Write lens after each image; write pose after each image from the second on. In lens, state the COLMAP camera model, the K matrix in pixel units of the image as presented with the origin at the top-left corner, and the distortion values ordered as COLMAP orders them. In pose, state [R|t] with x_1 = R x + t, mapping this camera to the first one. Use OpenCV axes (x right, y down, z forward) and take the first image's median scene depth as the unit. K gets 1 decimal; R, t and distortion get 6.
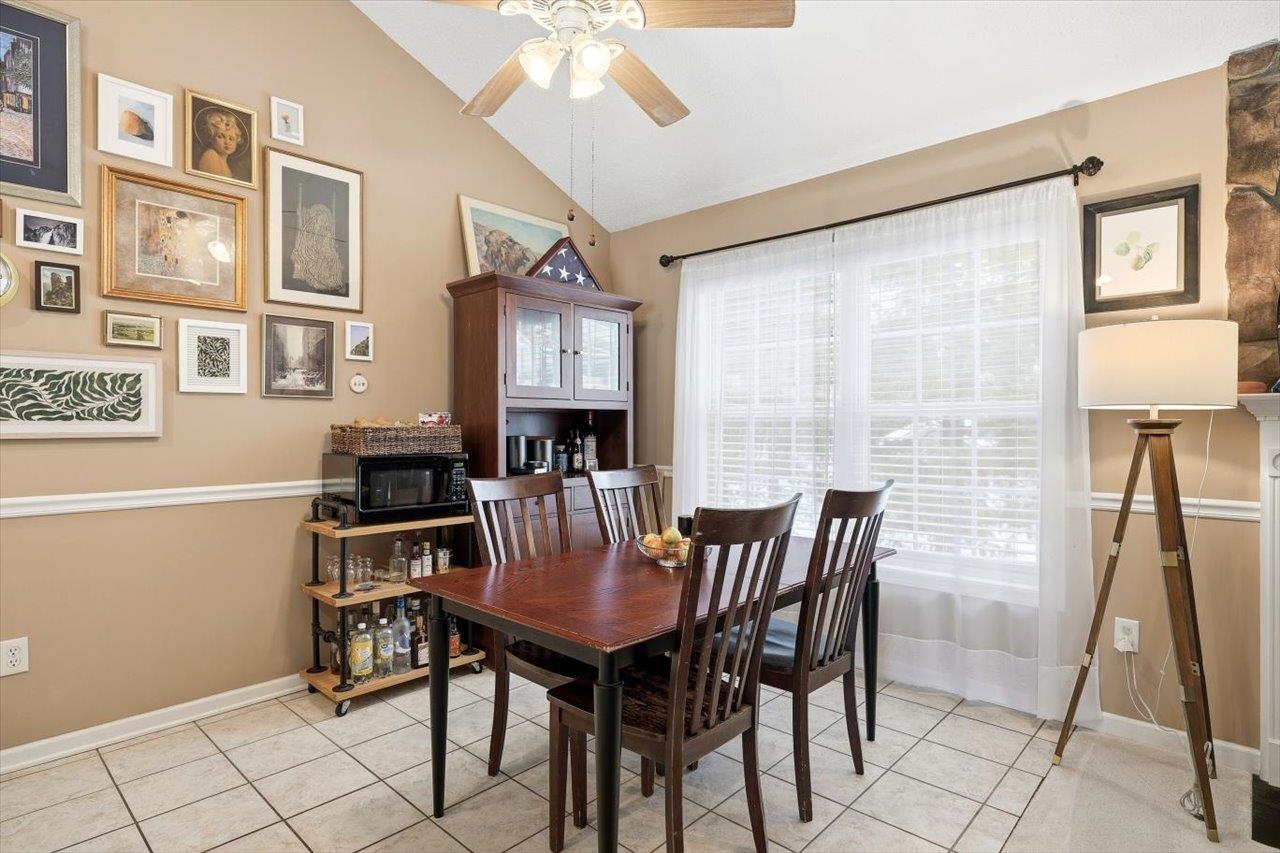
lens RADIAL K [[673.4, 0, 644.1], [0, 673.4, 427.5], [0, 0, 1]] dist [0.006381, 0.000810]
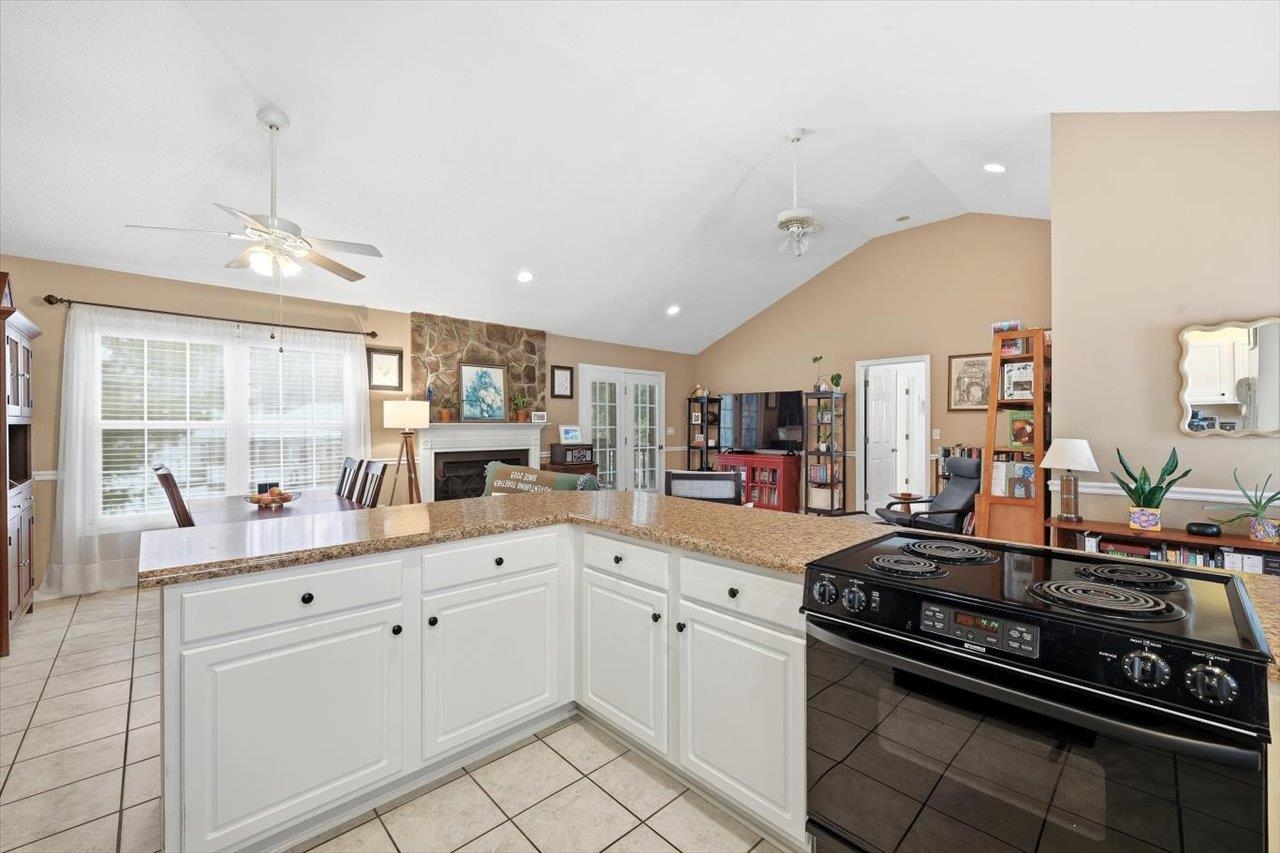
lens RADIAL K [[526.0, 0, 644.7], [0, 526.0, 424.2], [0, 0, 1]] dist [0.002326, -0.000607]
pose [[0.060935, 0.000741, 0.998141, -1.353010], [0.002025, 0.999998, -0.000866, -0.036029], [-0.998140, 0.002075, 0.060934, -0.180581]]
